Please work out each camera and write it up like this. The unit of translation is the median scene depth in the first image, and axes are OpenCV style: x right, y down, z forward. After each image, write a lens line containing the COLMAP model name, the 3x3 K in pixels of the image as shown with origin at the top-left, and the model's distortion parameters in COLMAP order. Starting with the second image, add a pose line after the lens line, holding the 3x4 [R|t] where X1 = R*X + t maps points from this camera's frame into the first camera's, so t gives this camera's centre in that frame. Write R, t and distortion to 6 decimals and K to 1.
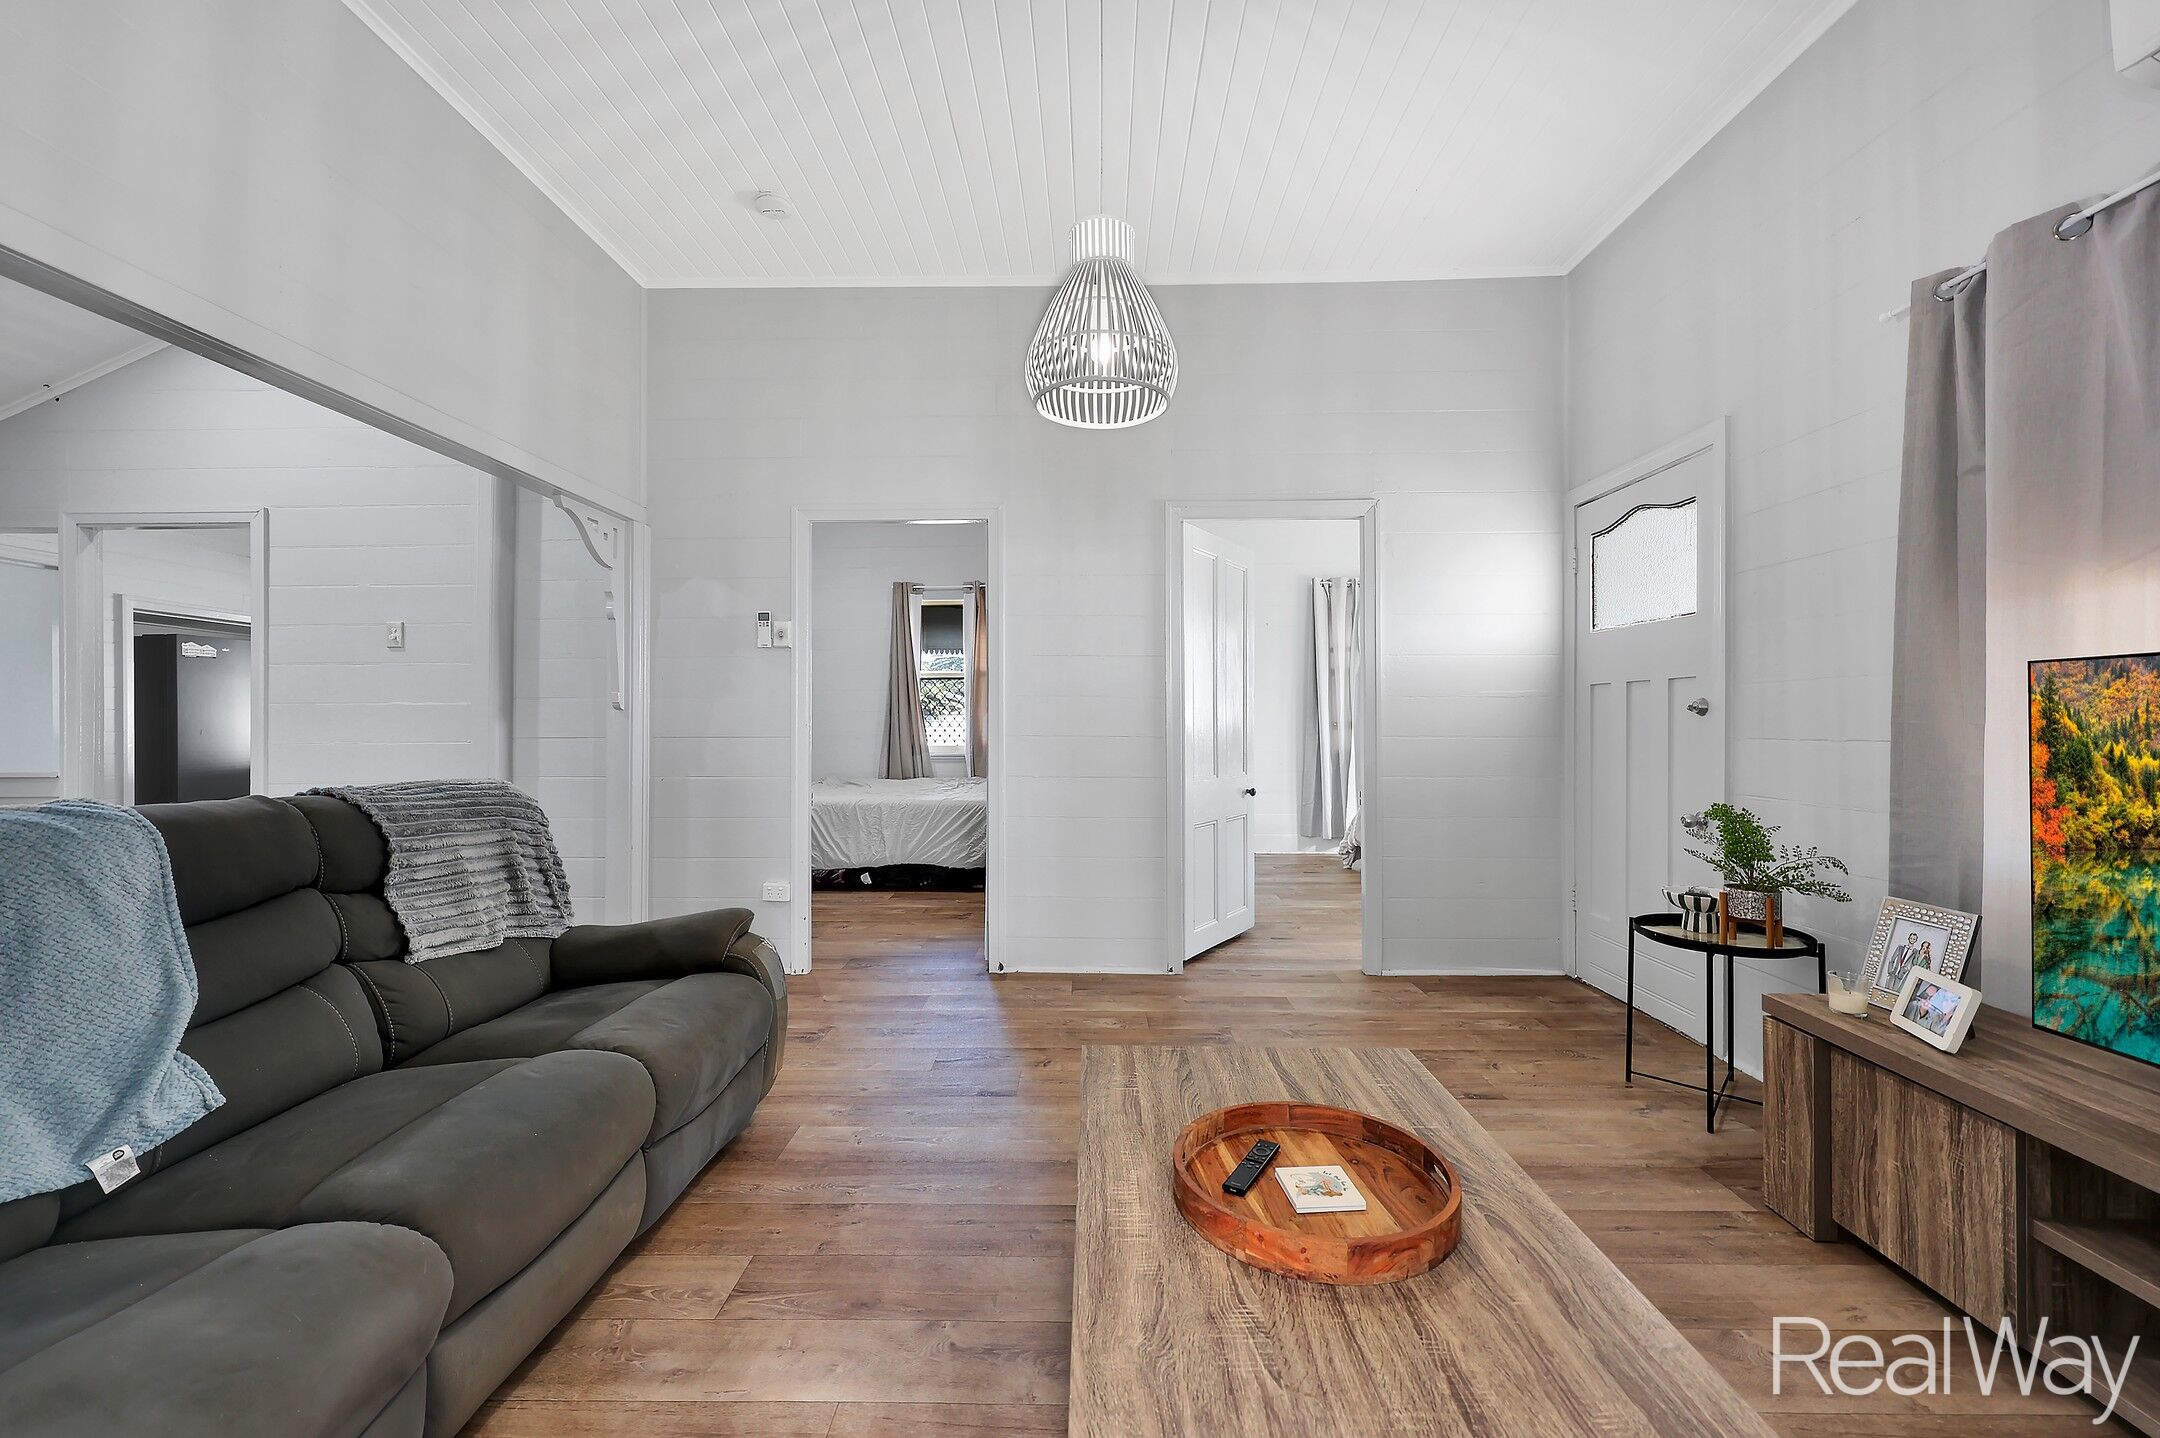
lens RADIAL K [[887.2, 0, 1095.7], [0, 887.2, 710.3], [0, 0, 1]] dist [-0.003381, -0.000341]
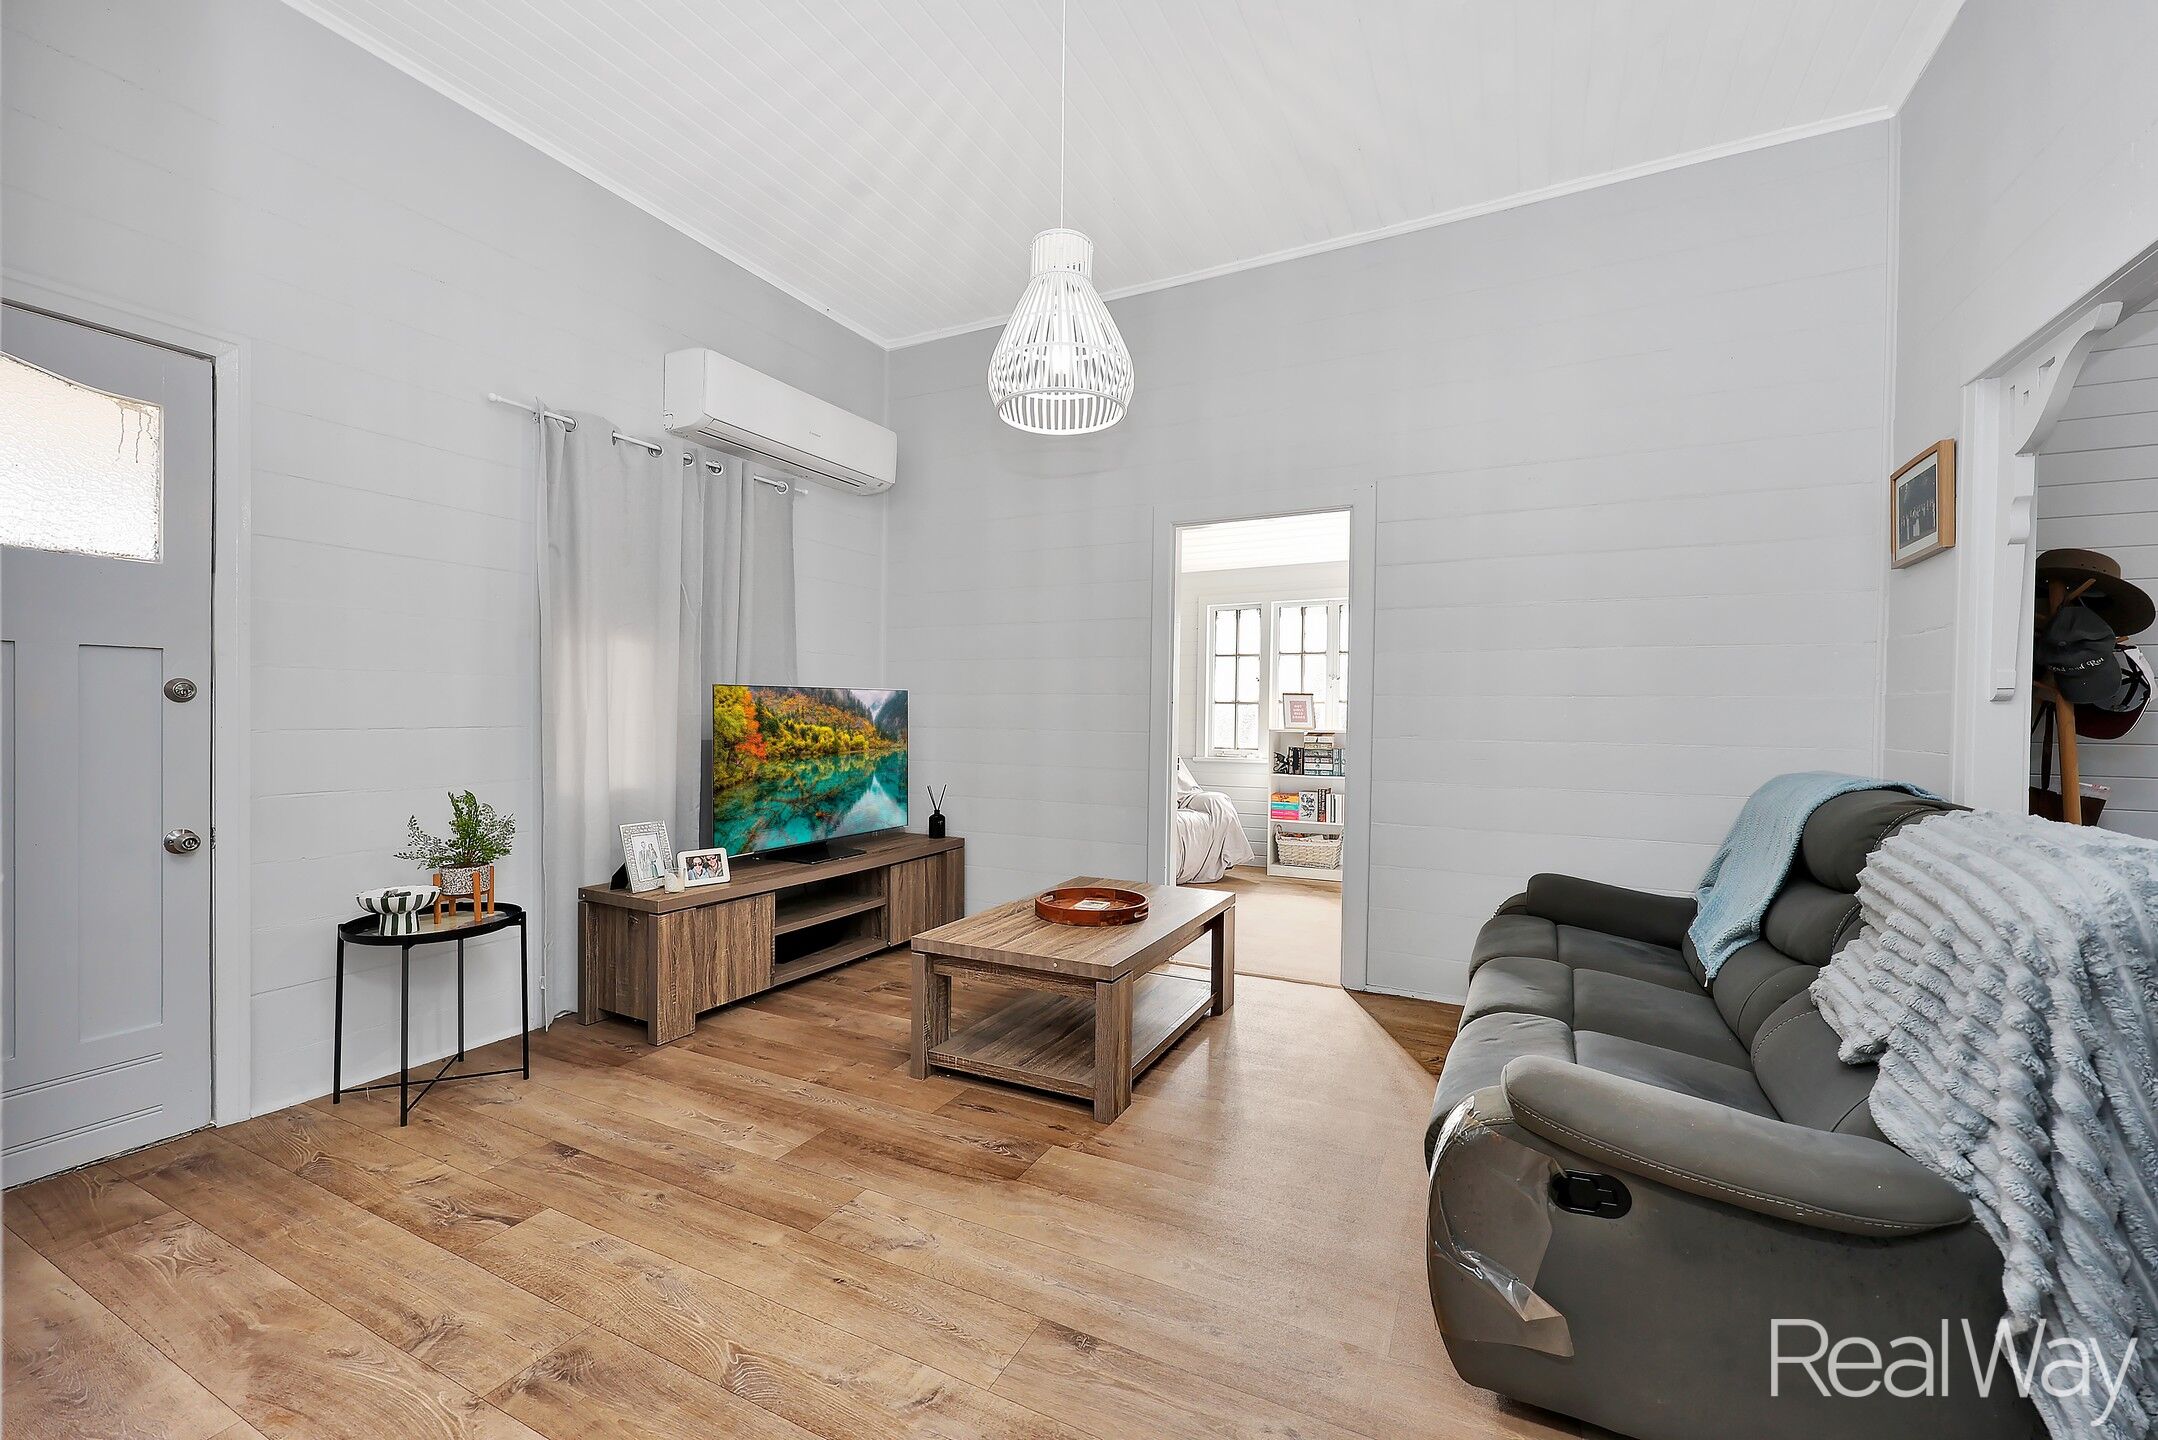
lens RADIAL K [[898.2, 0, 1065.1], [0, 898.2, 723.4], [0, 0, 1]] dist [-0.001583, -0.000087]
pose [[-0.879872, -0.018492, 0.474850, -0.564724], [-0.013996, 0.999818, 0.013001, 0.005640], [-0.475004, 0.004793, -0.879971, 2.180782]]
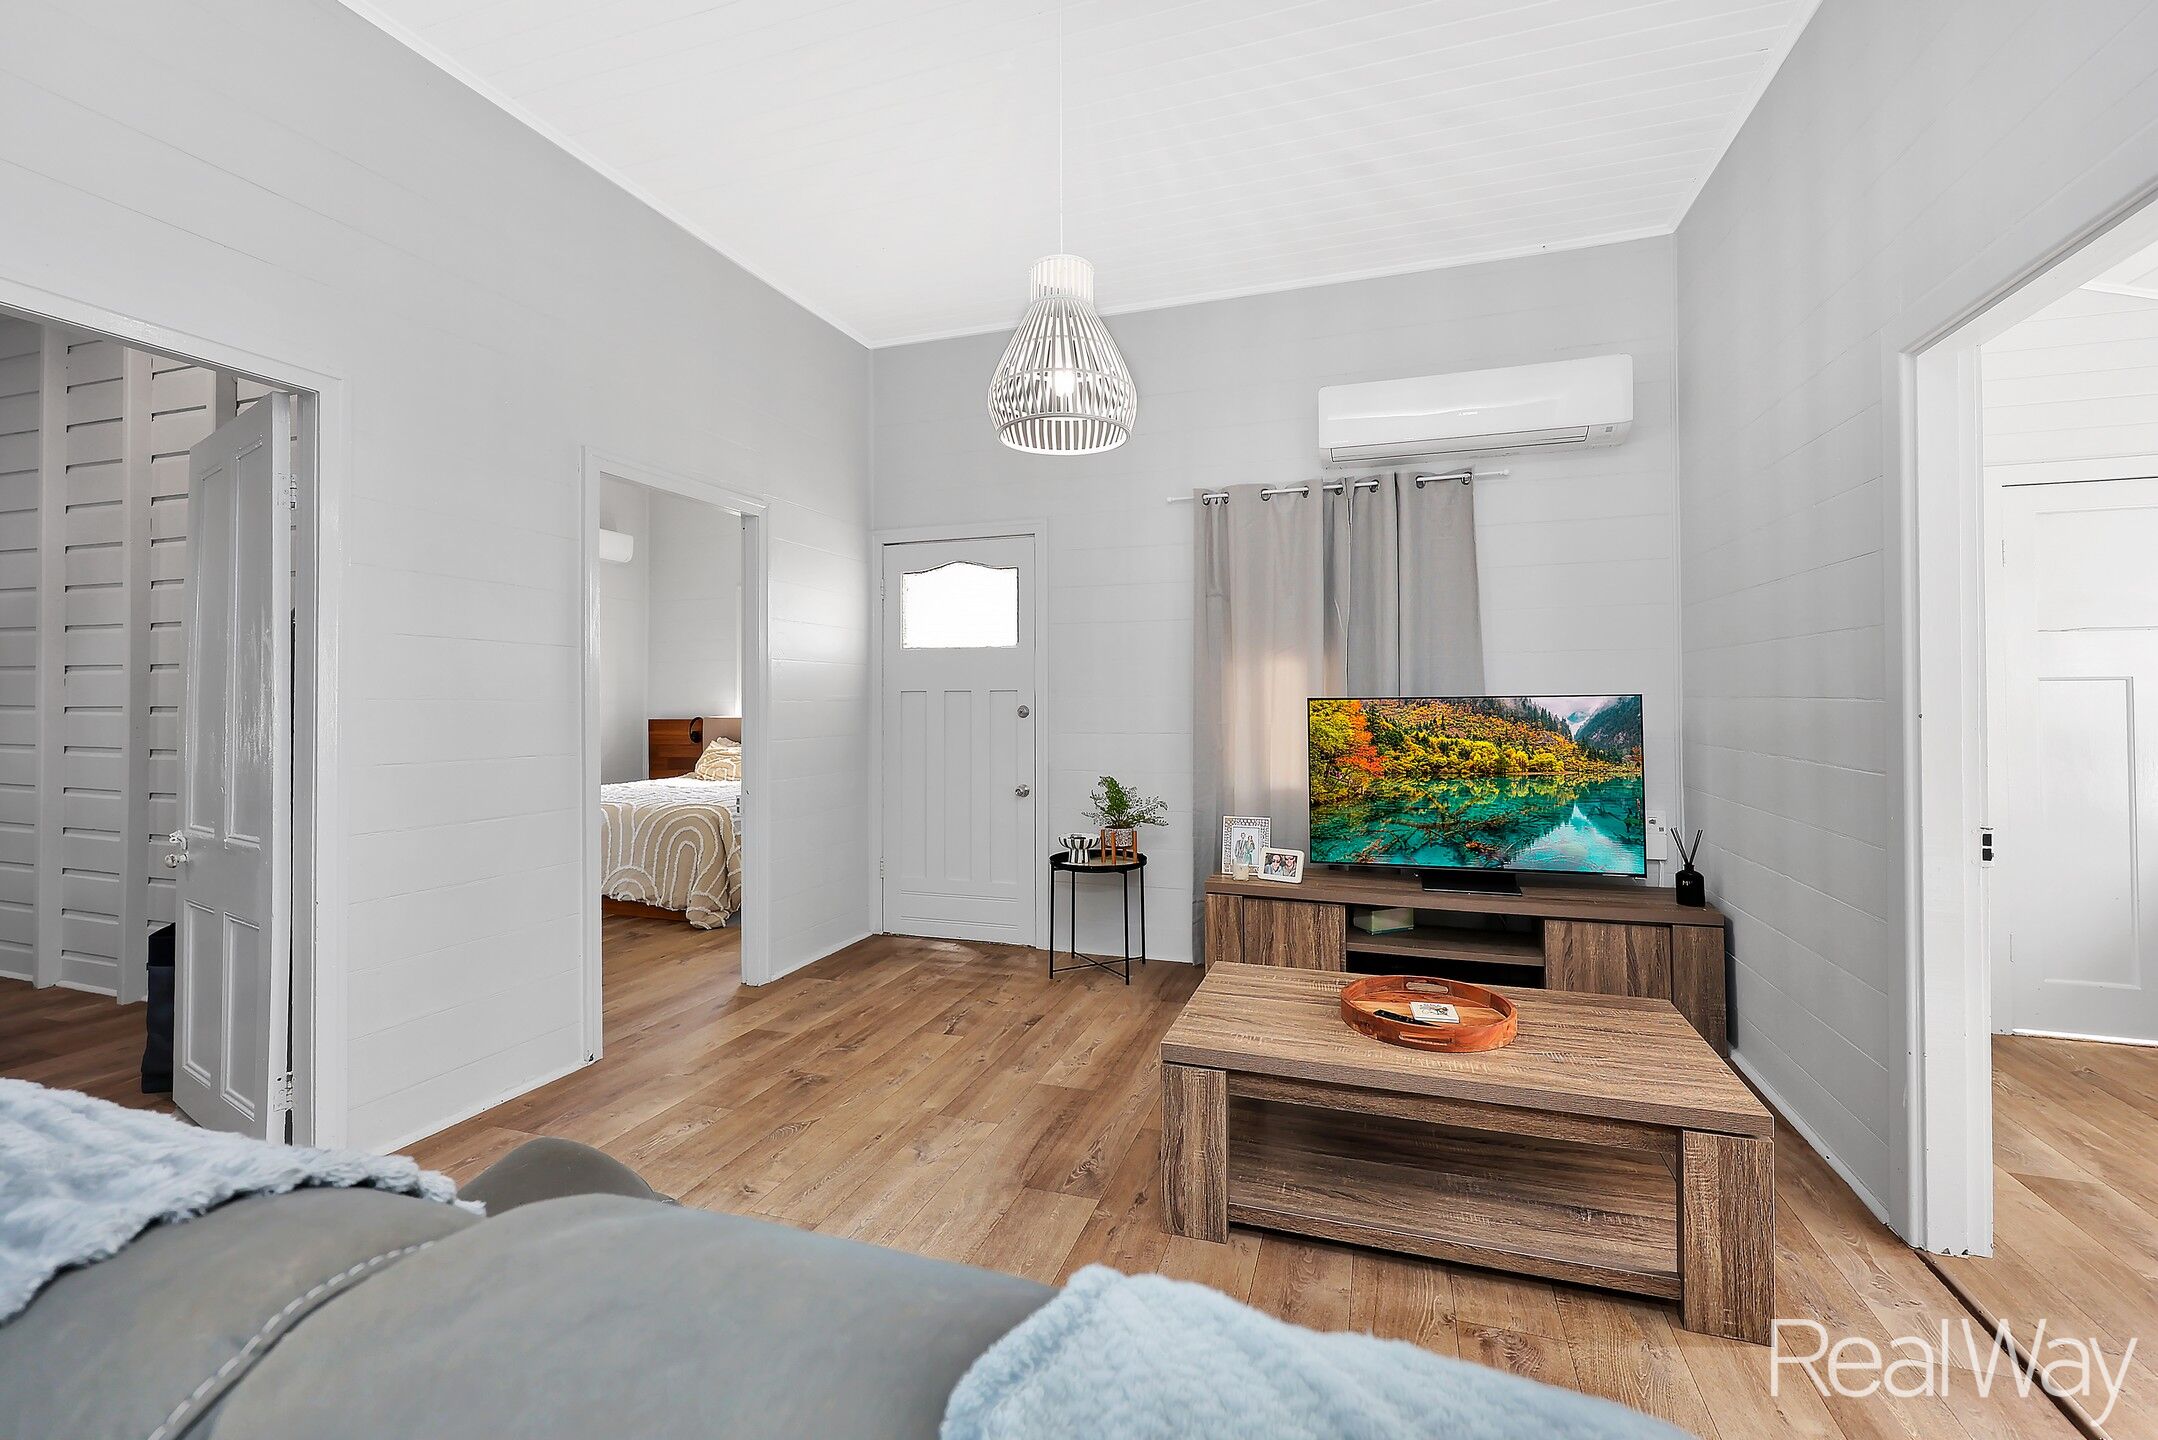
lens RADIAL K [[886.4, 0, 1094.7], [0, 886.4, 711.3], [0, 0, 1]] dist [-0.003381, -0.000341]
pose [[0.319278, -0.014764, 0.947546, -1.049798], [-0.000395, 0.999876, 0.015712, -0.041846], [-0.947661, -0.005391, 0.319233, 0.727358]]
